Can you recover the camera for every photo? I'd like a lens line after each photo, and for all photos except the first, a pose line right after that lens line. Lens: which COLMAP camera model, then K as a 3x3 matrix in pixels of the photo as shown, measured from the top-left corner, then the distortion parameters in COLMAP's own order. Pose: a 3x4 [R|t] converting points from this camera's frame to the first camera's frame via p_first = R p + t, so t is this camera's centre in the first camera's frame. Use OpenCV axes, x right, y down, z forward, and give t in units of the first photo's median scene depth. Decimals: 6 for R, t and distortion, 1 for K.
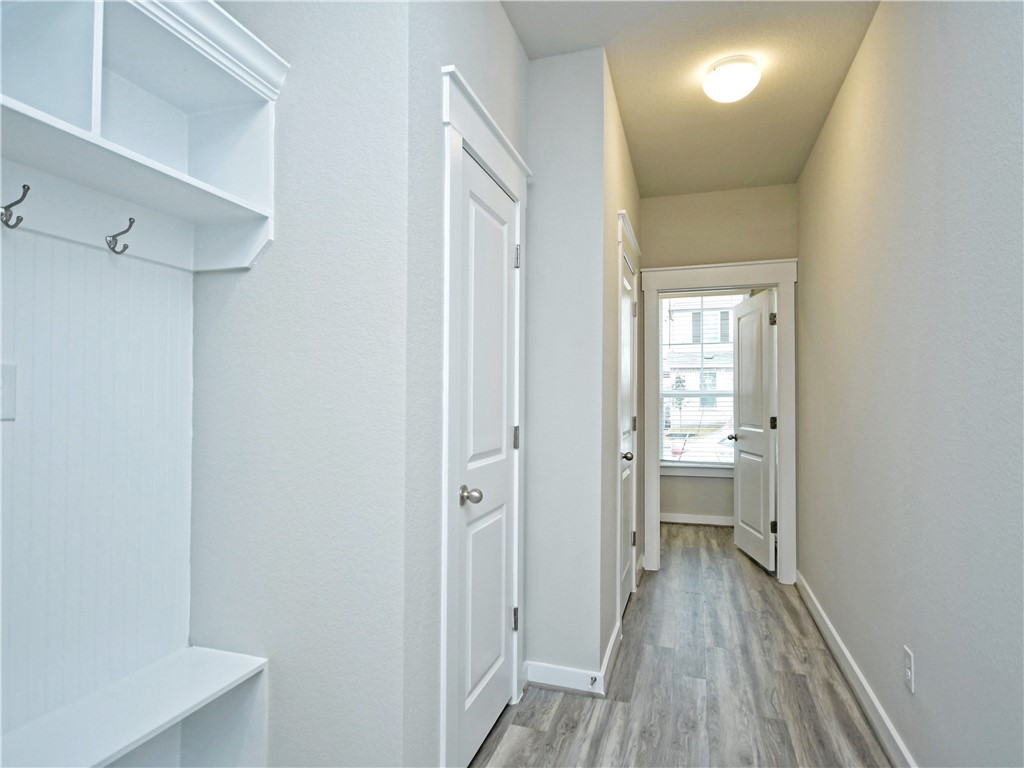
lens RADIAL K [[544.1, 0, 512.0], [0, 544.1, 384.0], [0, 0, 1]] dist [-0.047272, -0.000052]
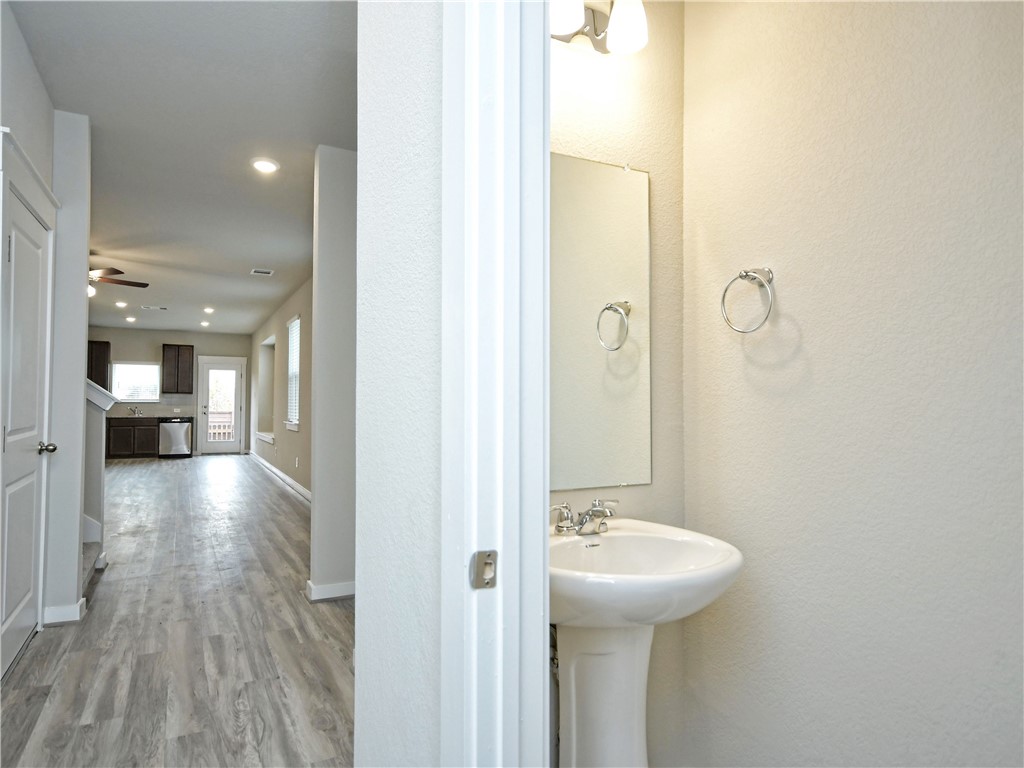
lens RADIAL K [[658.5, 0, 512.0], [0, 658.5, 384.0], [0, 0, 1]] dist [0.003568, 0.000186]
pose [[0.705020, 0.017327, 0.708976, -0.330575], [-0.028371, 0.999590, 0.003784, -0.017828], [-0.708619, -0.022782, 0.705223, -0.885329]]
